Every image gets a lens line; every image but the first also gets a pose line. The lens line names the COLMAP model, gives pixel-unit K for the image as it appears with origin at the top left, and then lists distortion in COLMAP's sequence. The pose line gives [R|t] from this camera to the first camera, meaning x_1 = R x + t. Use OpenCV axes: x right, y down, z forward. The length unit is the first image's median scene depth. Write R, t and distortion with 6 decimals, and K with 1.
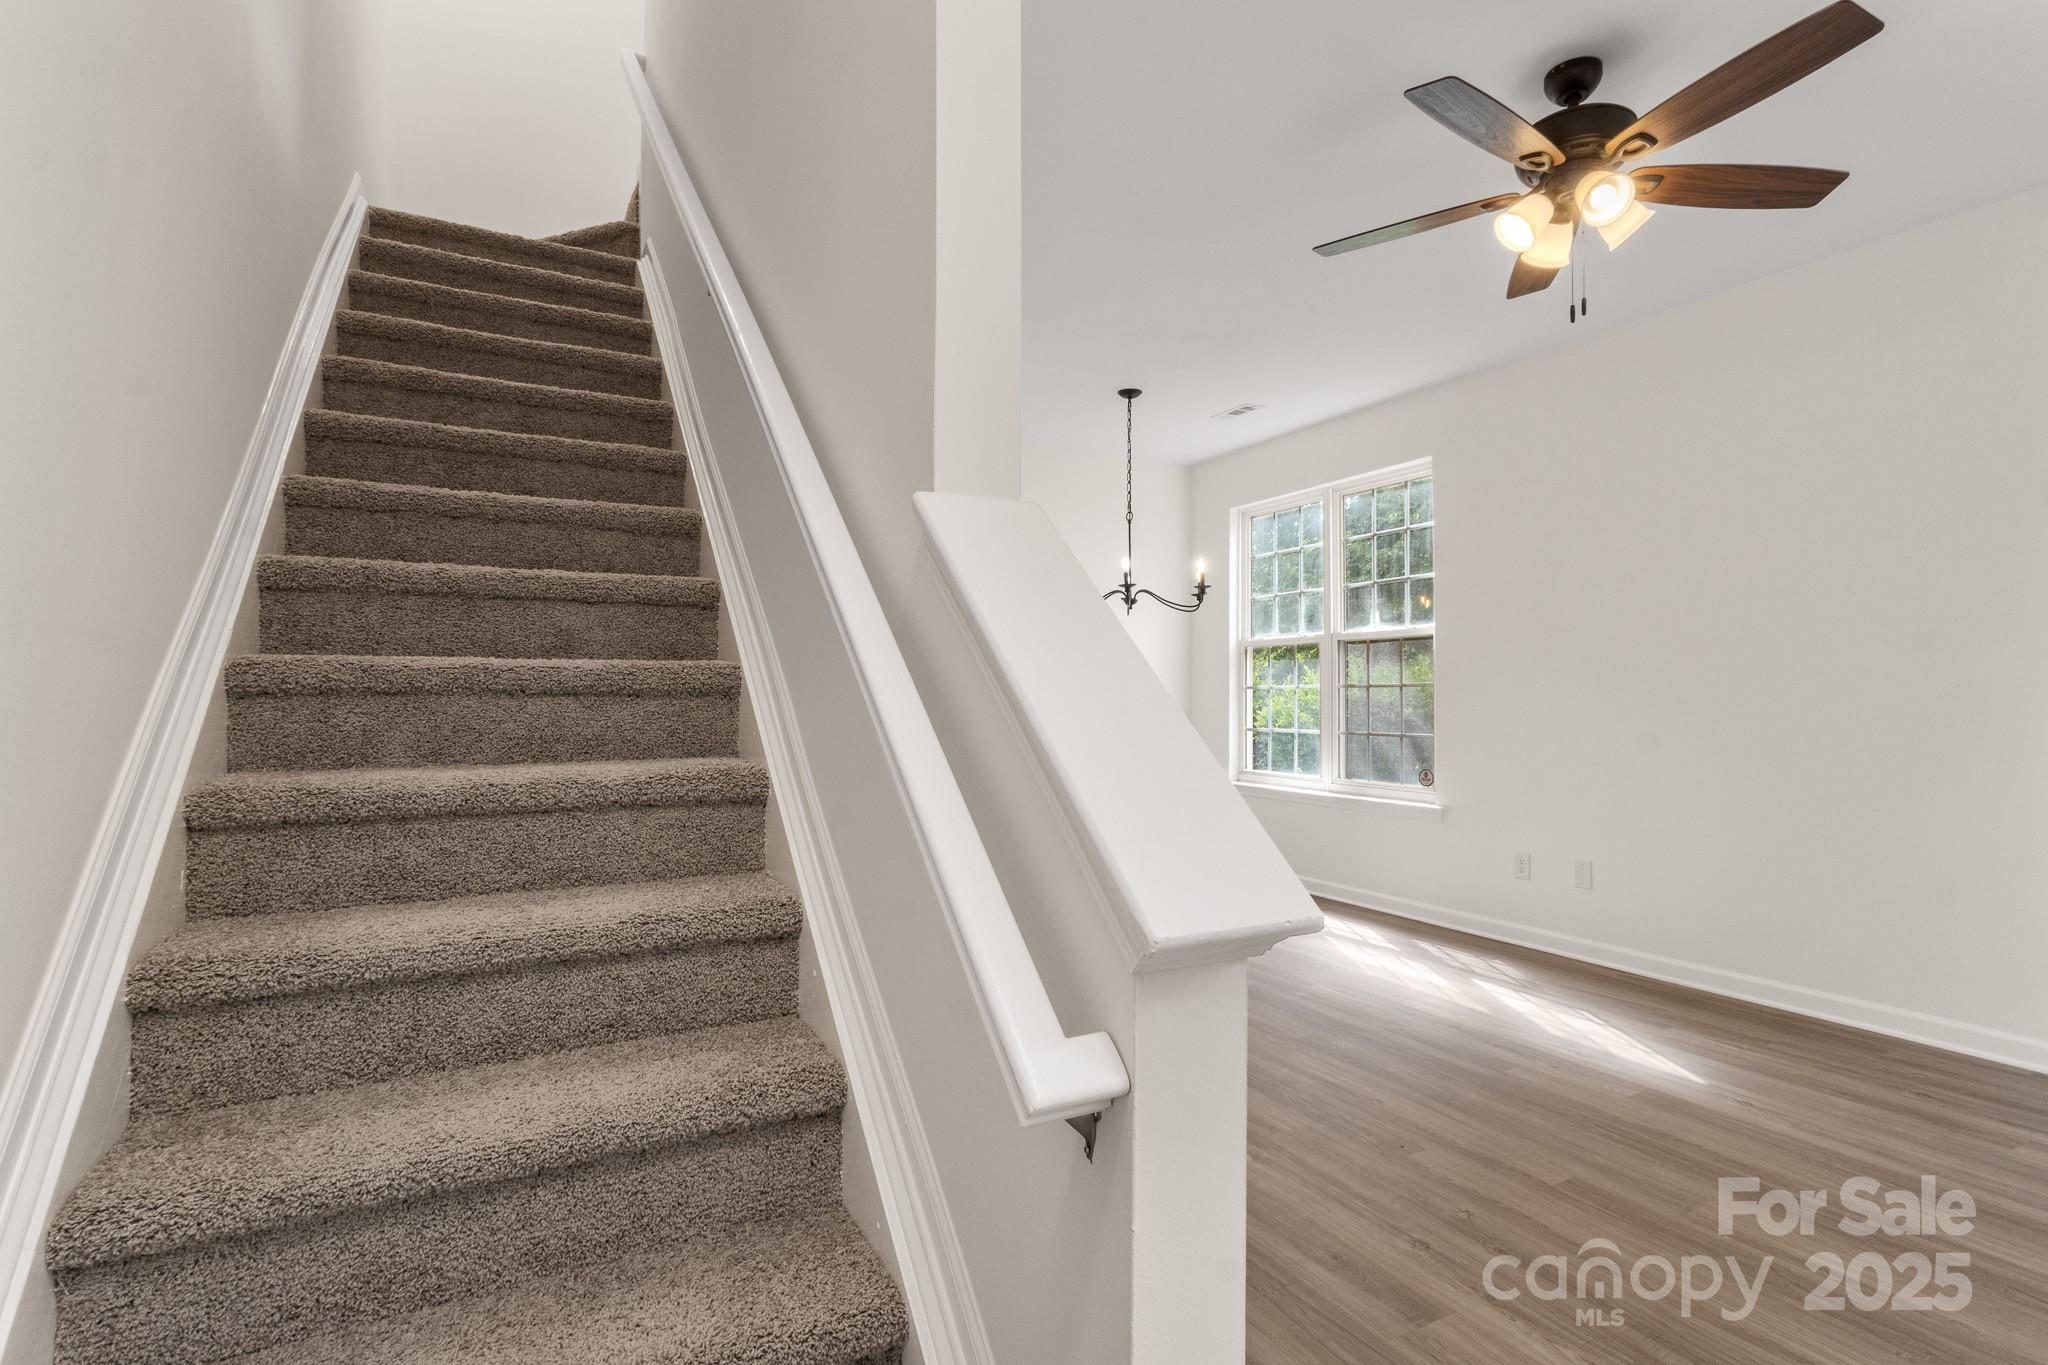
lens RADIAL K [[961.2, 0, 1008.5], [0, 961.2, 671.3], [0, 0, 1]] dist [-0.000837, -0.000377]
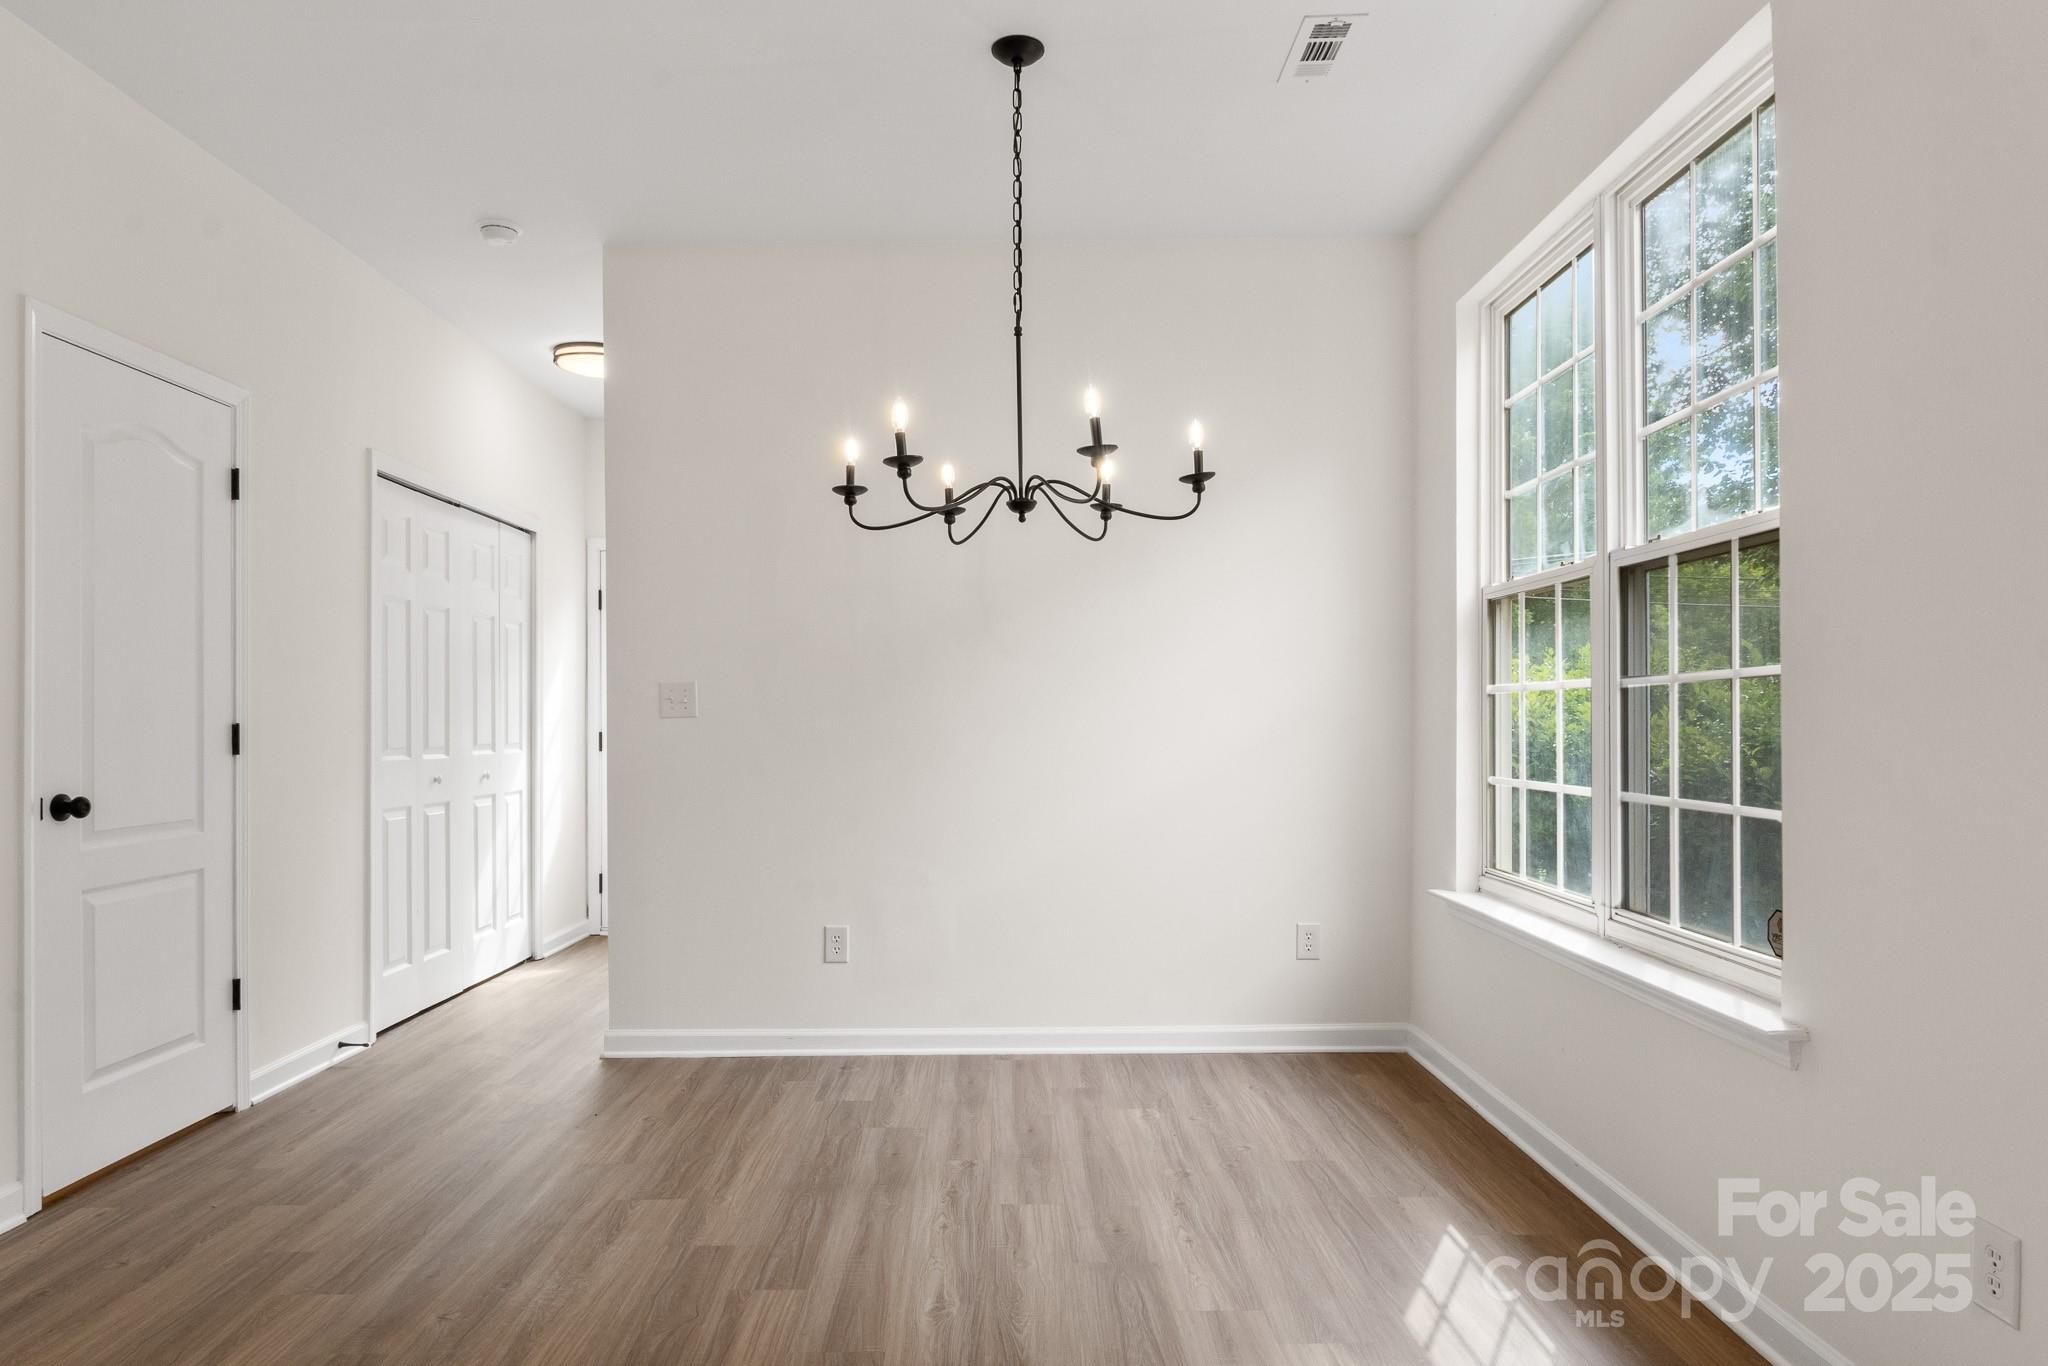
lens RADIAL K [[1242.5, 0, 1027.2], [0, 1242.5, 718.9], [0, 0, 1]] dist [0.004675, -0.001696]
pose [[0.893314, -0.006377, -0.449388, 0.553614], [0.019834, 0.999485, 0.025245, 0.019985], [0.448996, -0.031465, 0.892980, 0.660894]]
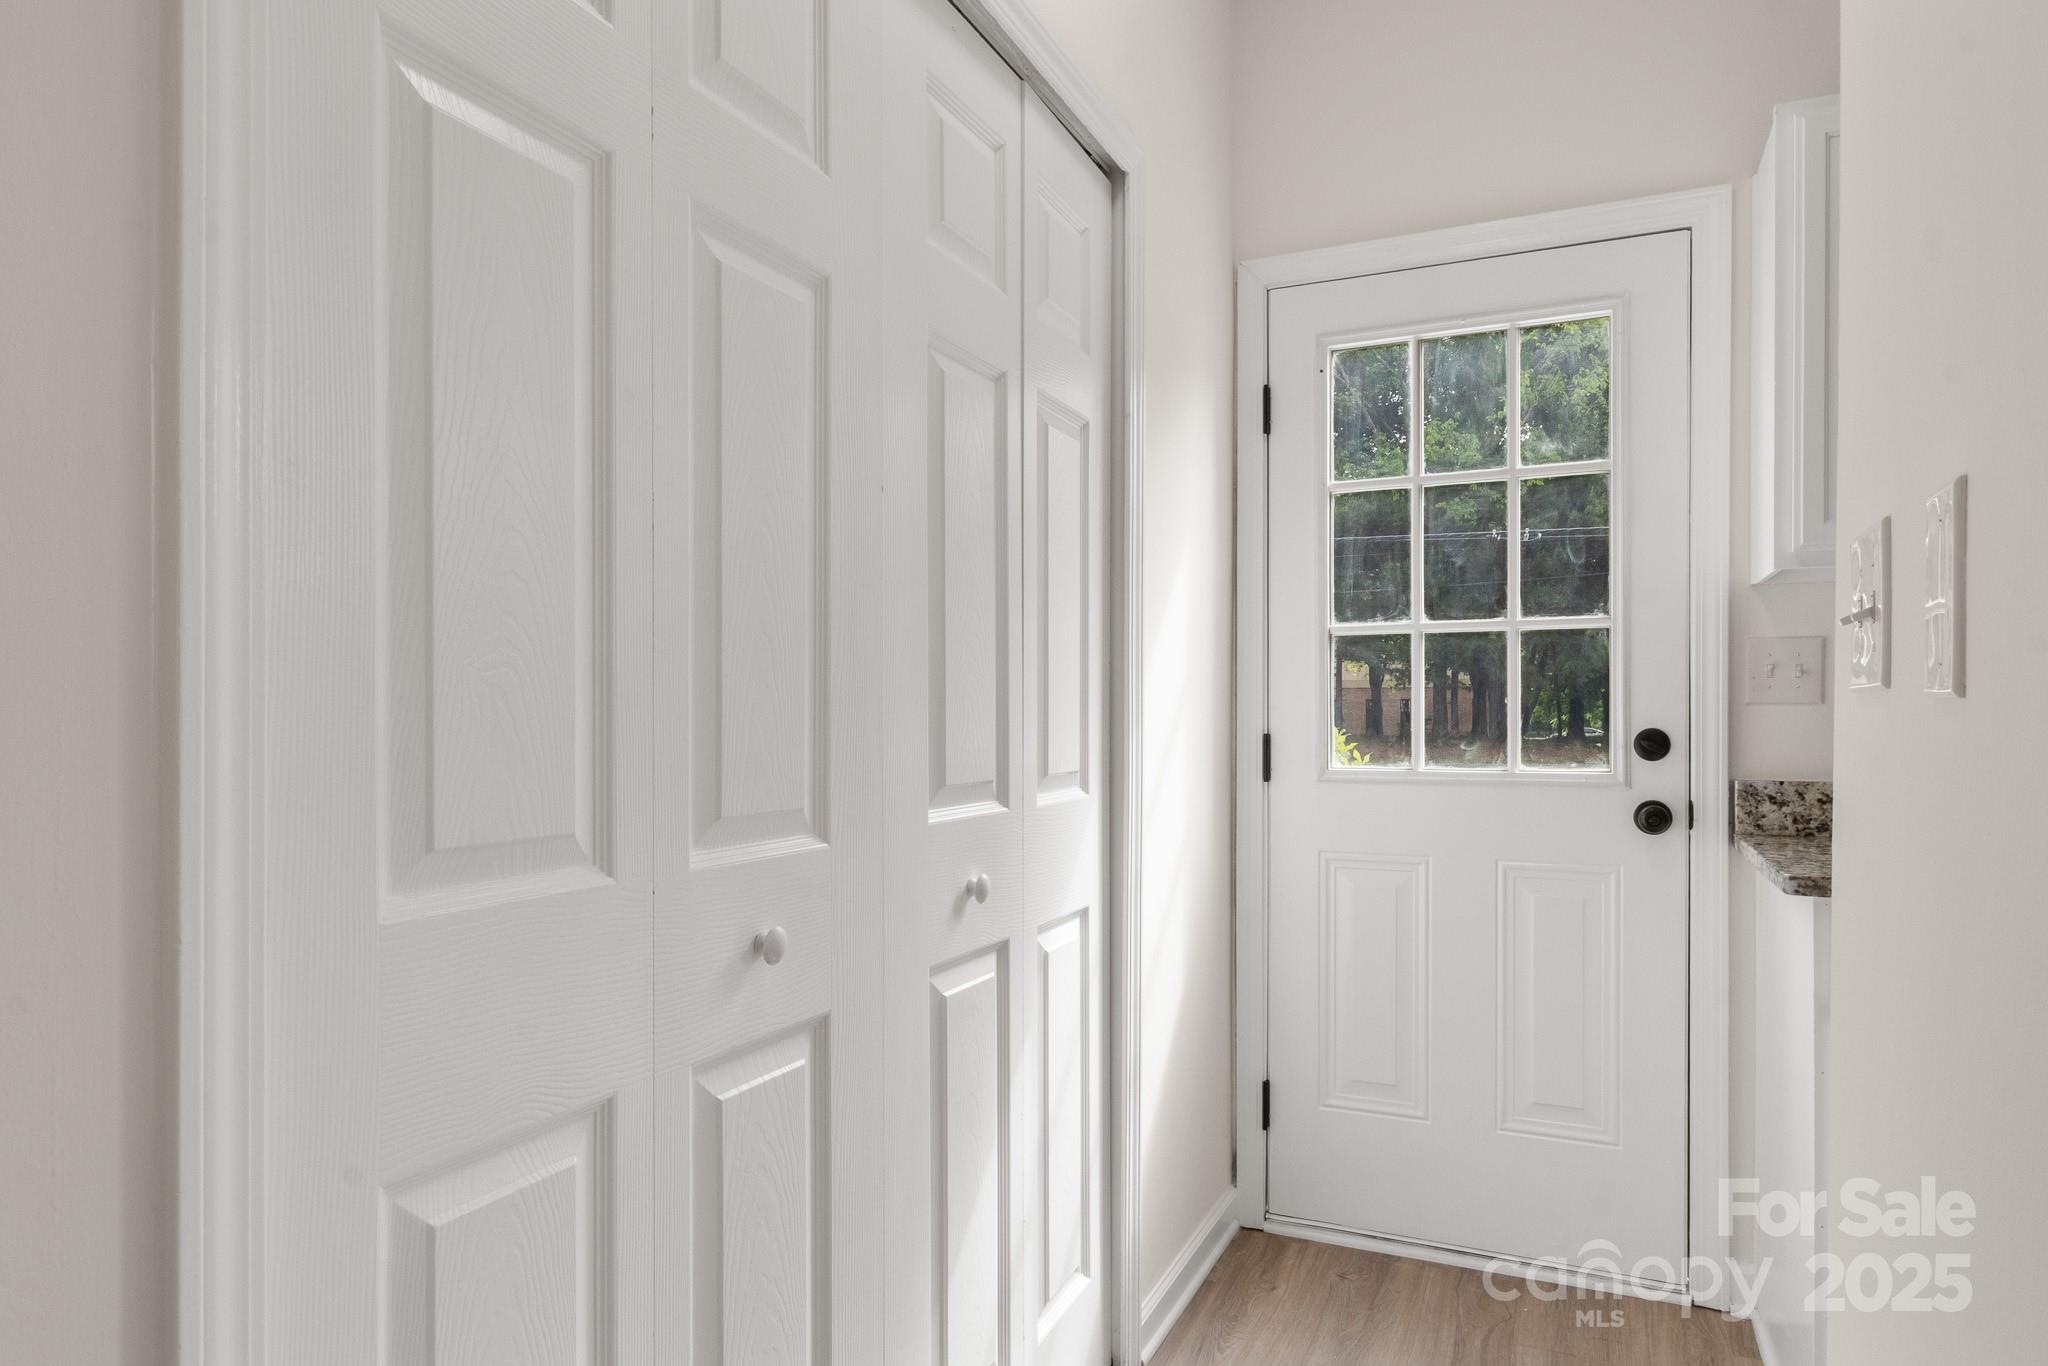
lens RADIAL K [[1242.5, 0, 1027.2], [0, 1242.5, 718.9], [0, 0, 1]] dist [0.004675, -0.001696]
pose [[0.615723, 0.006846, -0.787933, -0.342256], [0.024828, 0.999297, 0.028084, 0.039141], [0.787571, -0.036855, 0.615120, 1.449079]]
